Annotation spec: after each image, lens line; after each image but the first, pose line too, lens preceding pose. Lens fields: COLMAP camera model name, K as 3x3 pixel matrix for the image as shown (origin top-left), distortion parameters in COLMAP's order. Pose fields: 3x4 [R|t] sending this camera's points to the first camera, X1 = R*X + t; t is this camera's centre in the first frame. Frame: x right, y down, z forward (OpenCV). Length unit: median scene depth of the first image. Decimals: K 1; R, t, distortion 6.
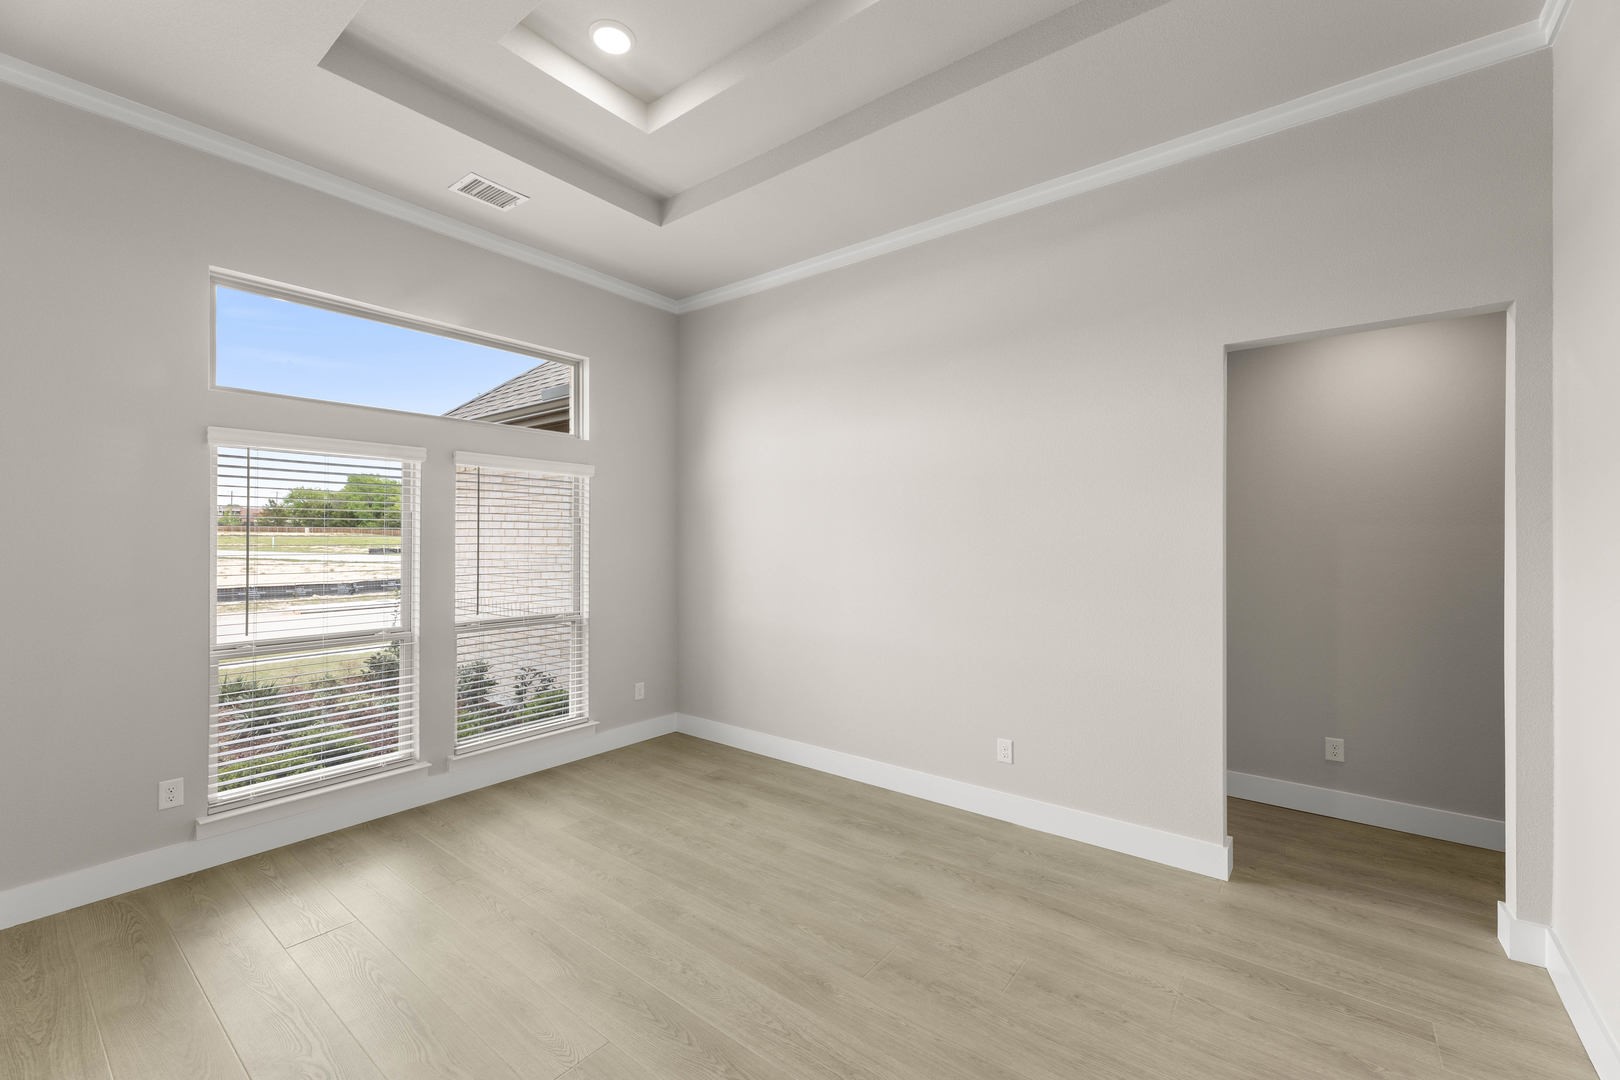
lens RADIAL K [[651.7, 0, 810.6], [0, 651.7, 538.4], [0, 0, 1]] dist [0.000170, 0.000282]
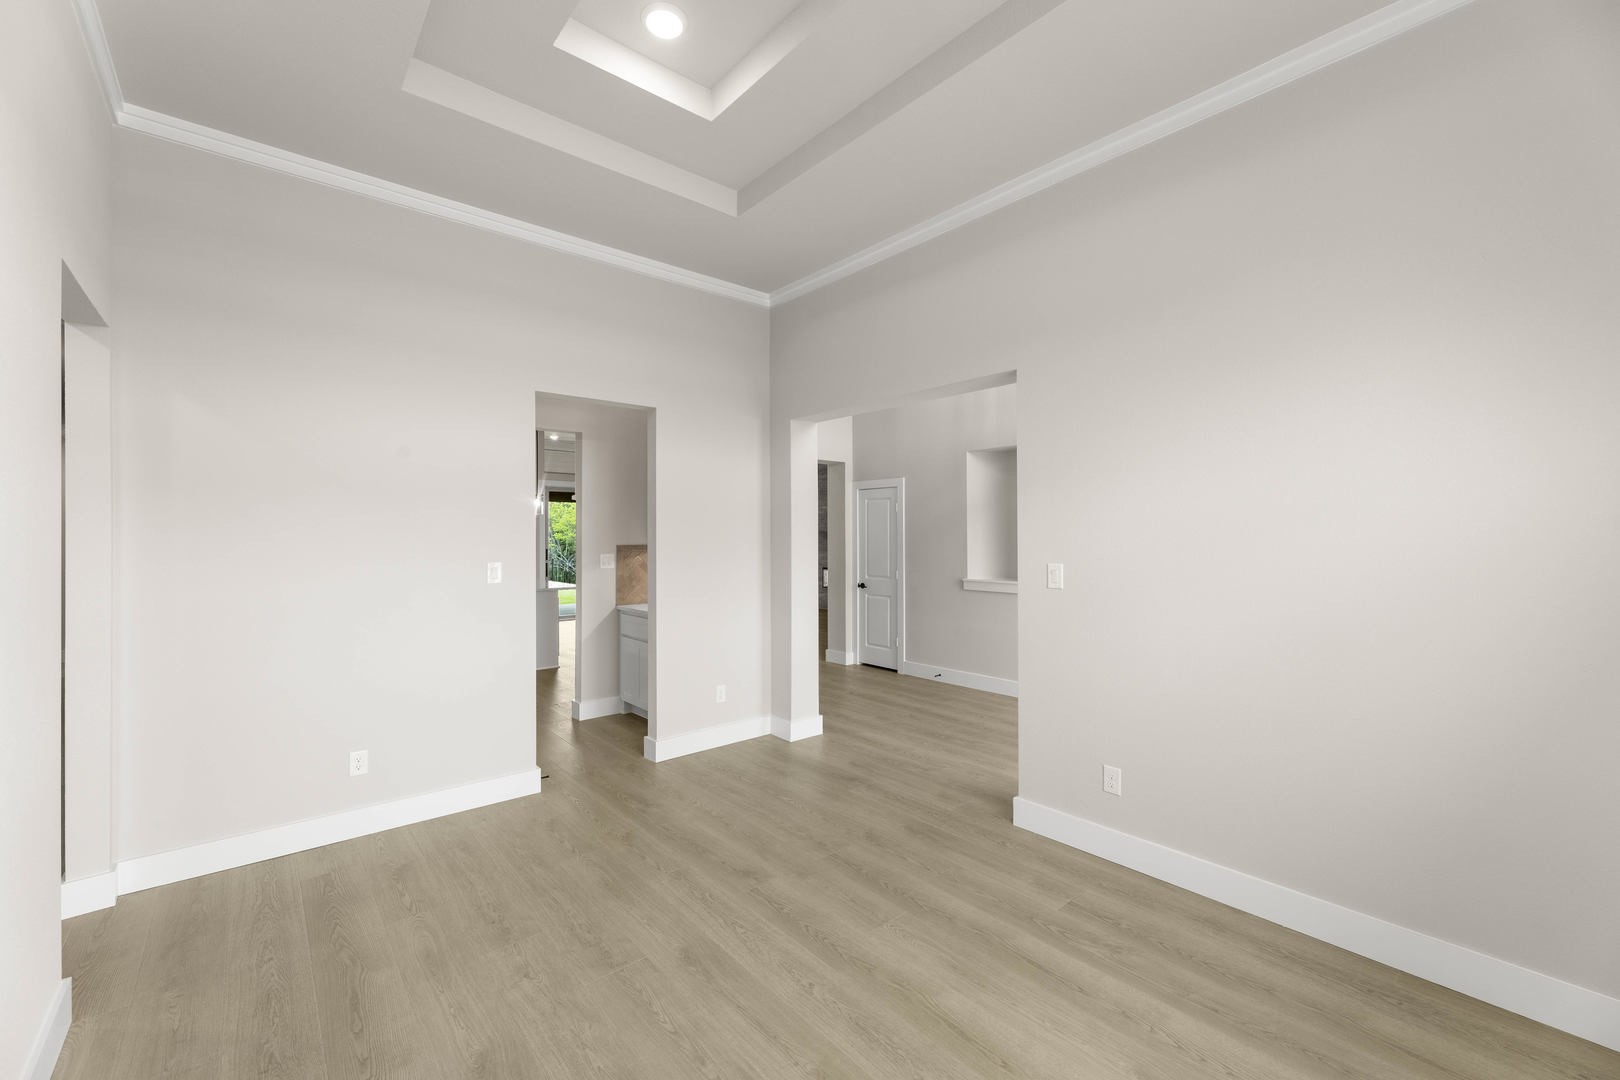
lens RADIAL K [[651.7, 0, 810.7], [0, 651.7, 536.5], [0, 0, 1]] dist [0.000170, 0.000282]
pose [[-0.979884, -0.001781, 0.199559, -0.387963], [-0.001153, 0.999994, 0.003262, -0.016804], [-0.199564, 0.002966, -0.979880, 1.957205]]
